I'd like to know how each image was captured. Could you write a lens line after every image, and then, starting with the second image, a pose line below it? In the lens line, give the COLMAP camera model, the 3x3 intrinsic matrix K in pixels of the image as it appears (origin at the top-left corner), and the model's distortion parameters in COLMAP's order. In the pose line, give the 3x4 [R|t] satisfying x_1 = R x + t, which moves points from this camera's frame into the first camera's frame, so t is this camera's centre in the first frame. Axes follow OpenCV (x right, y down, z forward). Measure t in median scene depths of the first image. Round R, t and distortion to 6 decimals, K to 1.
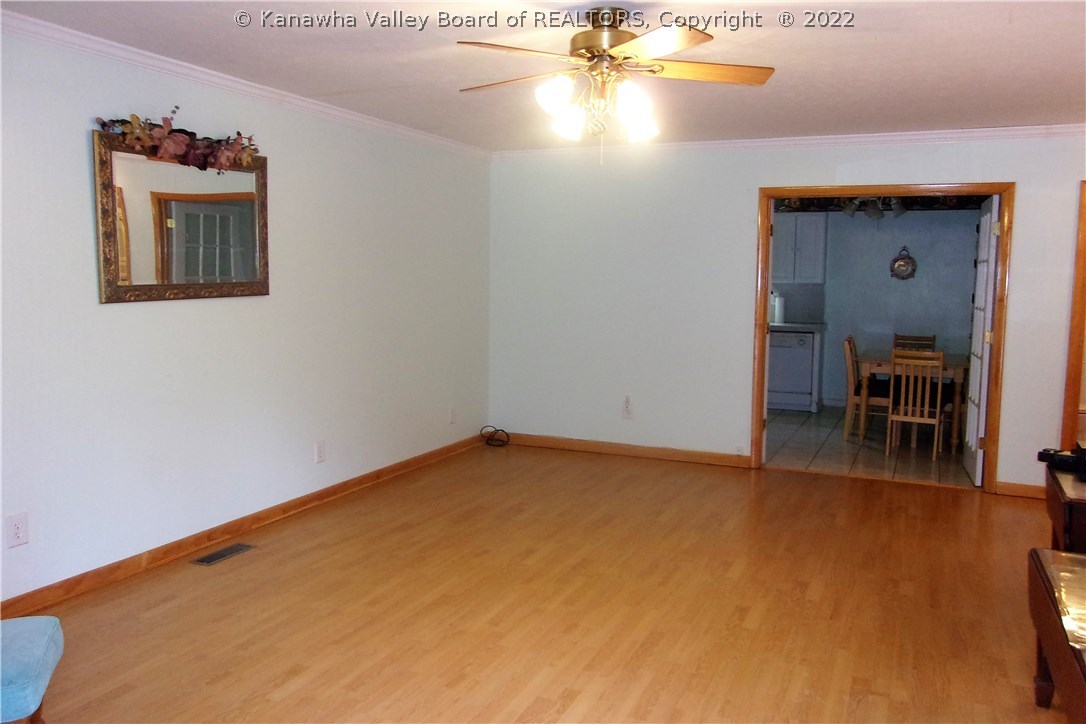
lens RADIAL K [[864.6, 0, 545.7], [0, 864.6, 348.9], [0, 0, 1]] dist [0.001866, 0.001759]
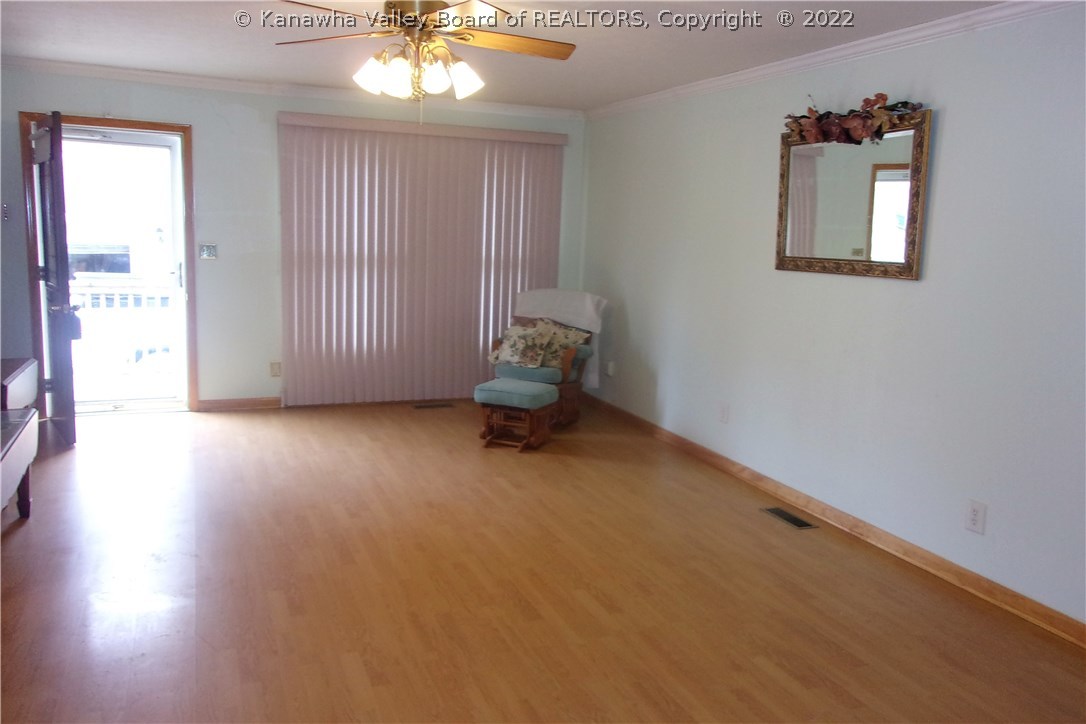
lens RADIAL K [[827.3, 0, 543.0], [0, 827.3, 362.0], [0, 0, 1]] dist [-0.000785, -0.000197]
pose [[-0.680179, 0.082126, -0.728431, 0.673986], [-0.114890, 0.969480, 0.216582, -0.158968], [0.723987, 0.231004, -0.649985, 1.734995]]
